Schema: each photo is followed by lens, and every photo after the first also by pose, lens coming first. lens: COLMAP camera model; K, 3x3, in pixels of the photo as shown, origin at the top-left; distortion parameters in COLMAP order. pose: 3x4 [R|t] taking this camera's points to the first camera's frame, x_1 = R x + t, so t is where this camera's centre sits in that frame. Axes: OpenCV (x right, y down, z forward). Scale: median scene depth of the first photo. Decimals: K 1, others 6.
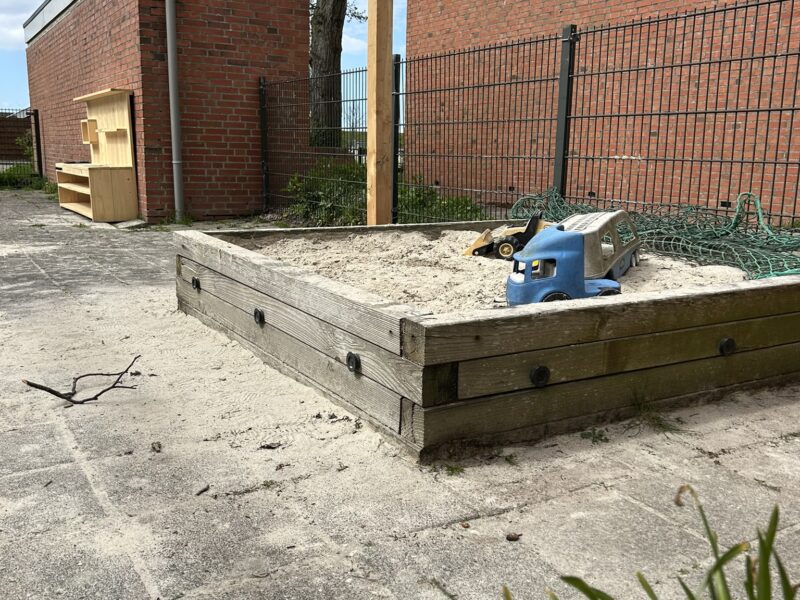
lens RADIAL K [[805.4, 0, 400.6], [0, 805.4, 301.8], [0, 0, 1]] dist [0.017753, 0.000000]
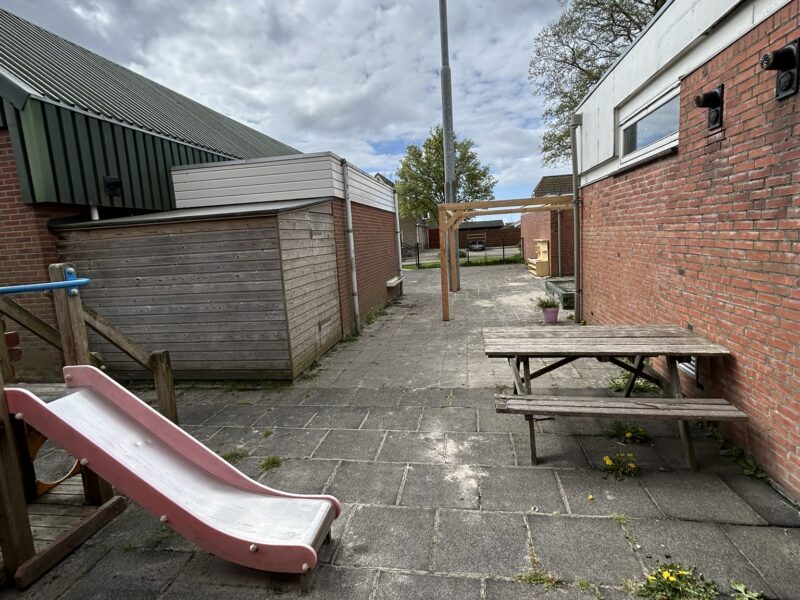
lens RADIAL K [[427.8, 0, 403.8], [0, 427.8, 299.5], [0, 0, 1]] dist [0.003926, 0.001902]
pose [[0.774646, 0.031816, -0.631594, 0.382329], [-0.047674, 0.998830, -0.008157, 0.050925], [0.630595, 0.036429, 0.775257, -0.883720]]
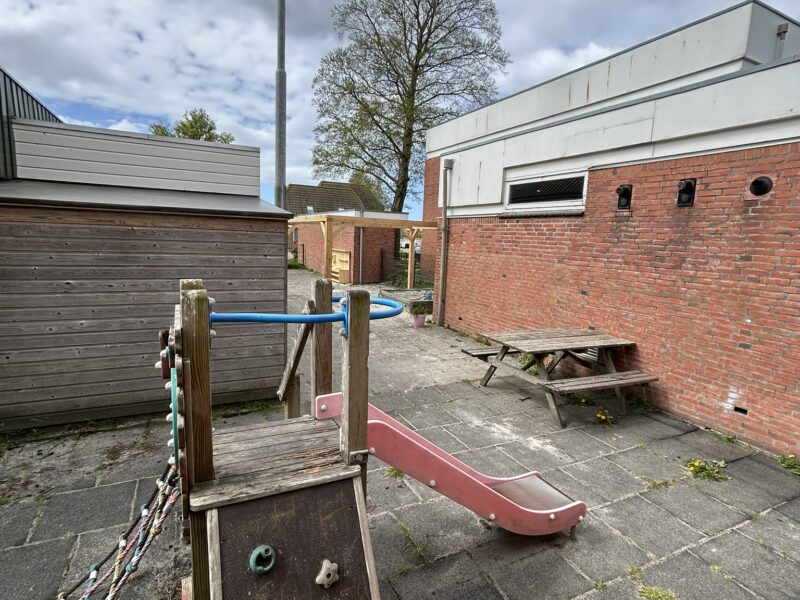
lens RADIAL K [[427.8, 0, 399.9], [0, 427.8, 301.7], [0, 0, 1]] dist [0.003926, 0.001902]
pose [[0.997572, 0.036649, -0.059215, 0.047022], [-0.038902, 0.998545, -0.037350, 0.057340], [0.057760, 0.039562, 0.997546, -1.074682]]
